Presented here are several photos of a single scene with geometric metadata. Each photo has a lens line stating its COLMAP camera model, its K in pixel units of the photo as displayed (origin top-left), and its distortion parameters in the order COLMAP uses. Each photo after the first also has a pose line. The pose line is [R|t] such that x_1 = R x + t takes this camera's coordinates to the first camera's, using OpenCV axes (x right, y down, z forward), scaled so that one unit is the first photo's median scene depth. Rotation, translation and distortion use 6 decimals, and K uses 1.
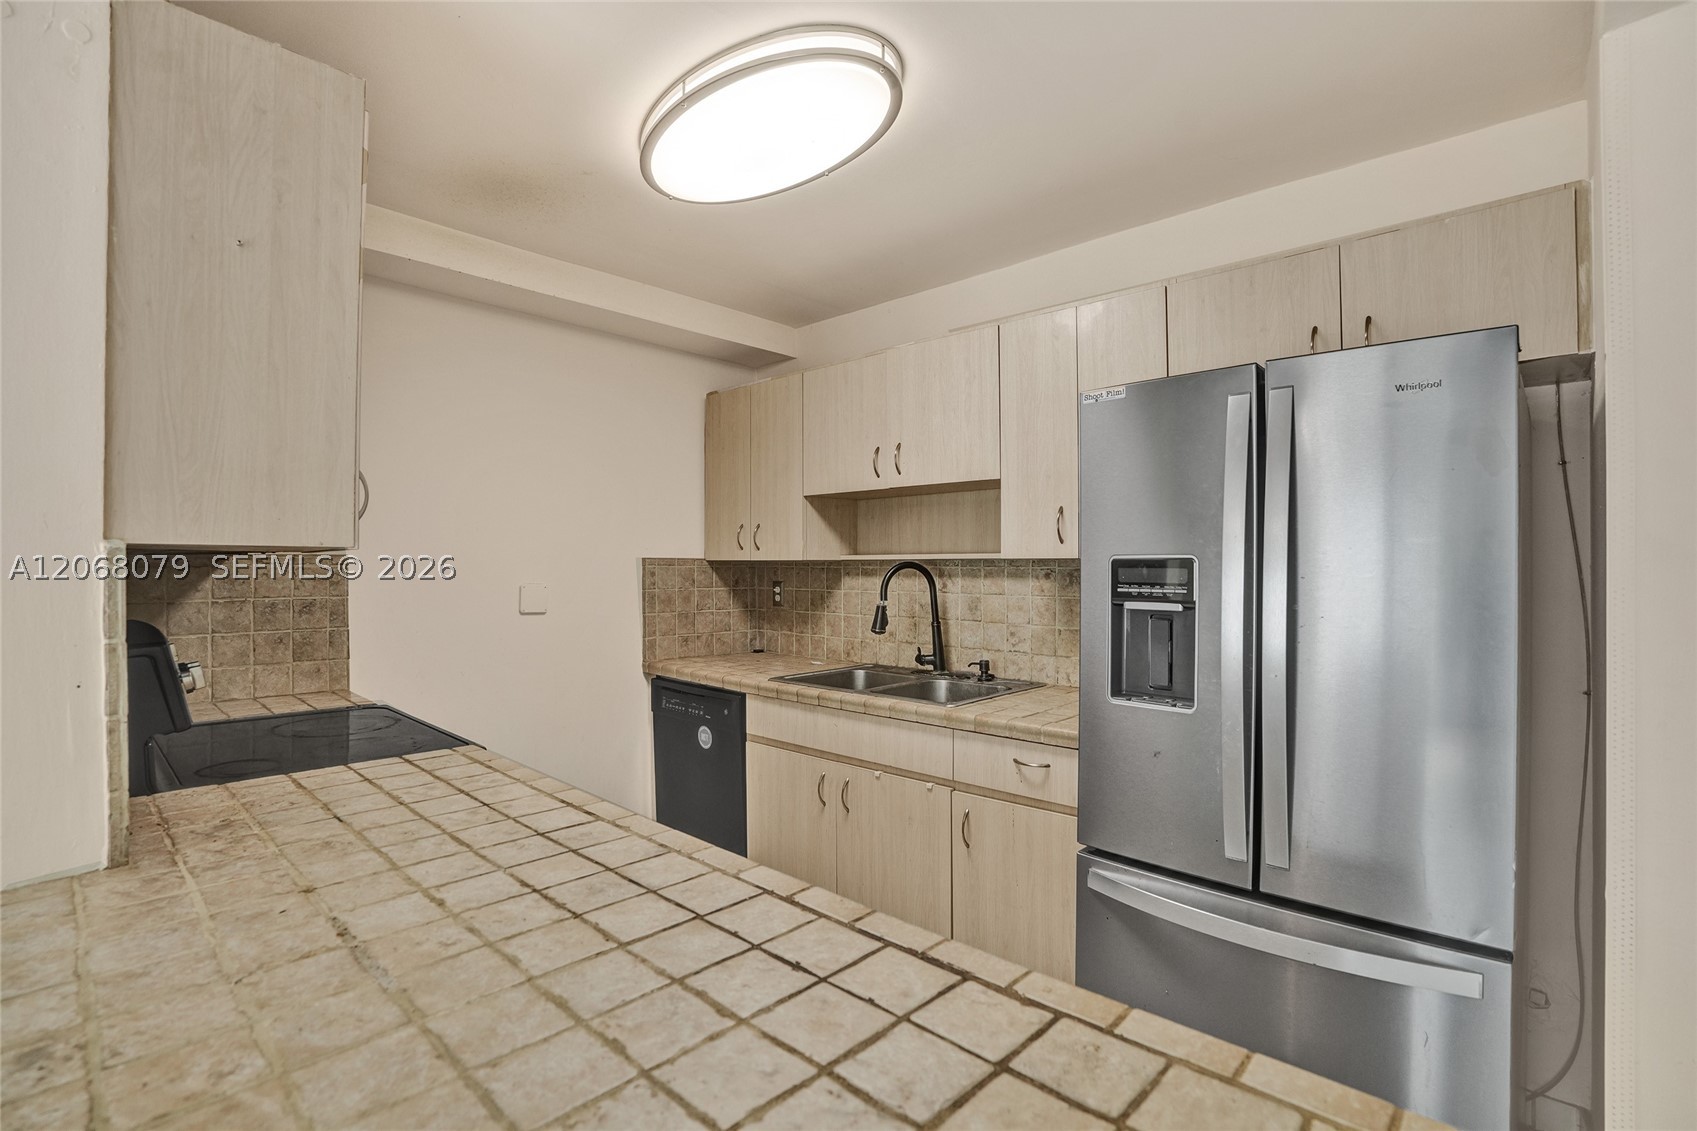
lens RADIAL K [[785.9, 0, 852.4], [0, 785.9, 561.4], [0, 0, 1]] dist [-0.073017, 0.028182]
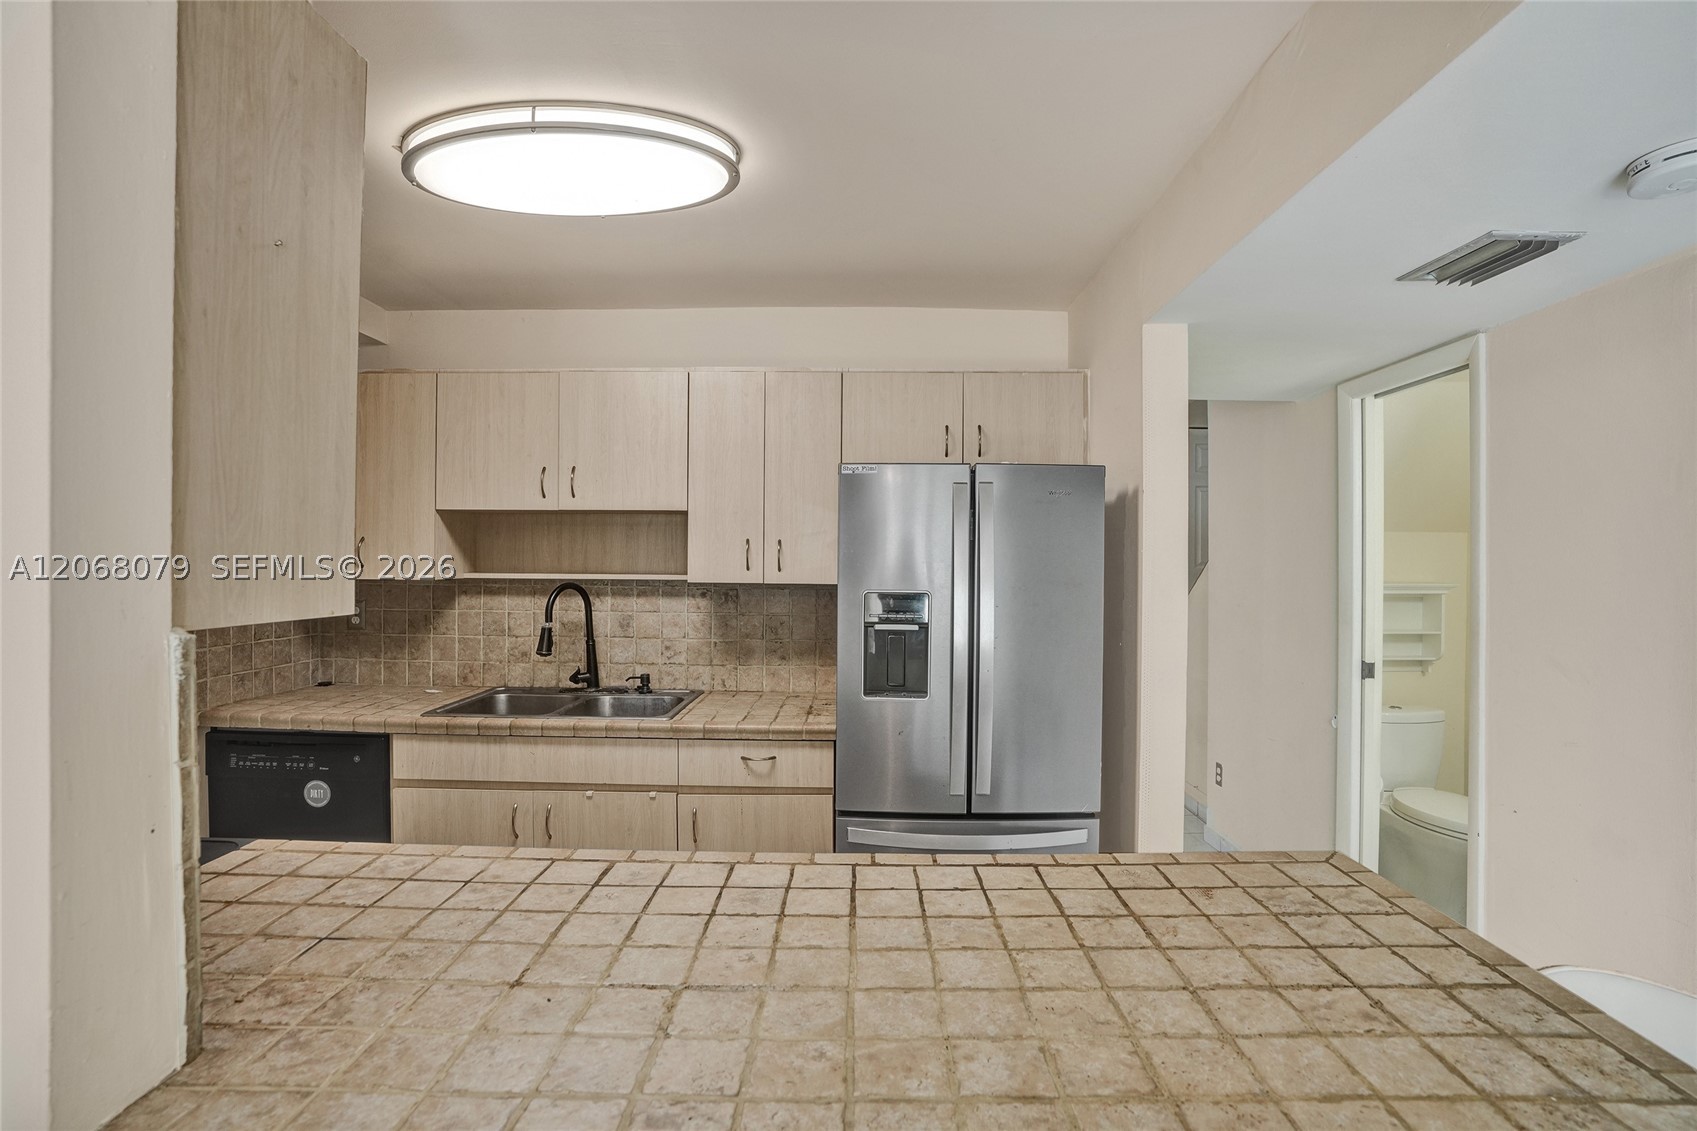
lens RADIAL K [[817.5, 0, 851.1], [0, 817.5, 555.3], [0, 0, 1]] dist [-0.072097, 0.031589]
pose [[0.737521, 0.007441, 0.675283, -0.417272], [-0.010718, 0.999942, 0.000687, -0.044662], [-0.675239, -0.007744, 0.737559, -0.012610]]
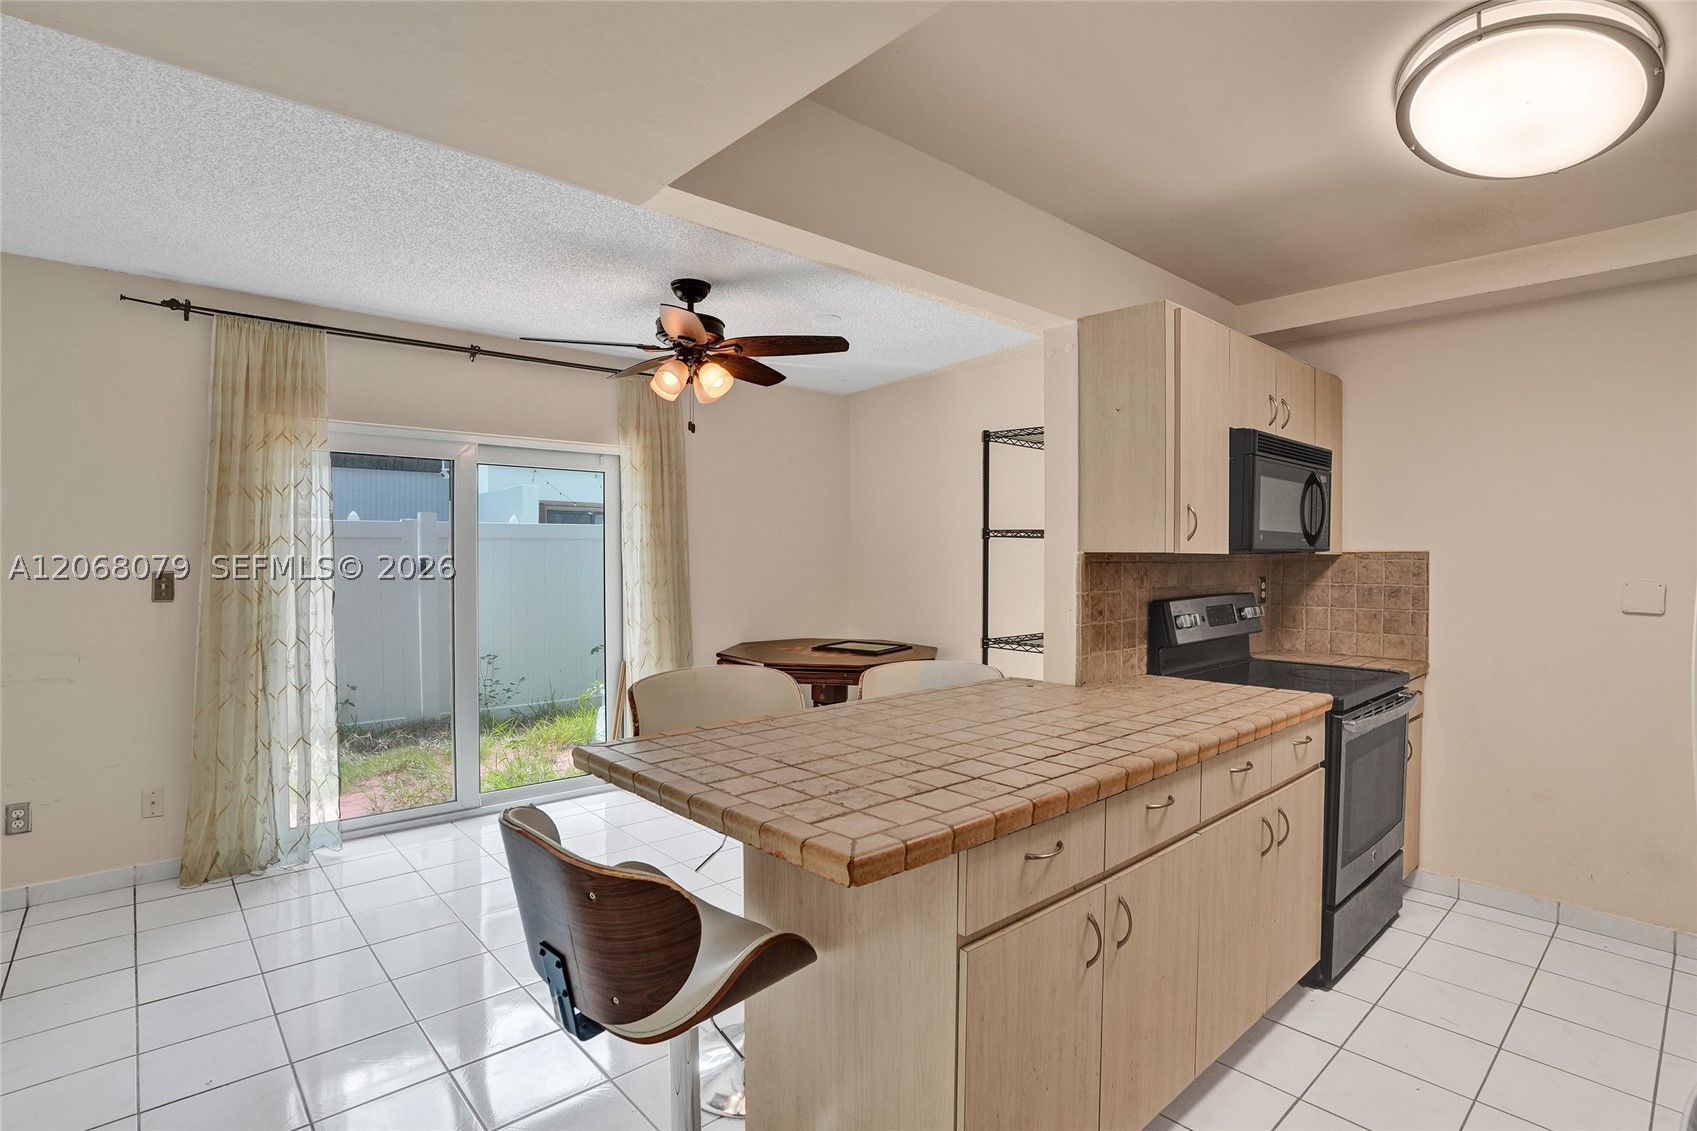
lens RADIAL K [[811.9, 0, 878.4], [0, 811.9, 561.1], [0, 0, 1]] dist [-0.052812, 0.000056]
pose [[-0.055880, 0.004475, -0.998427, 0.663142], [0.006334, 0.999971, 0.004128, -0.003164], [0.998417, -0.006093, -0.055907, 0.208802]]
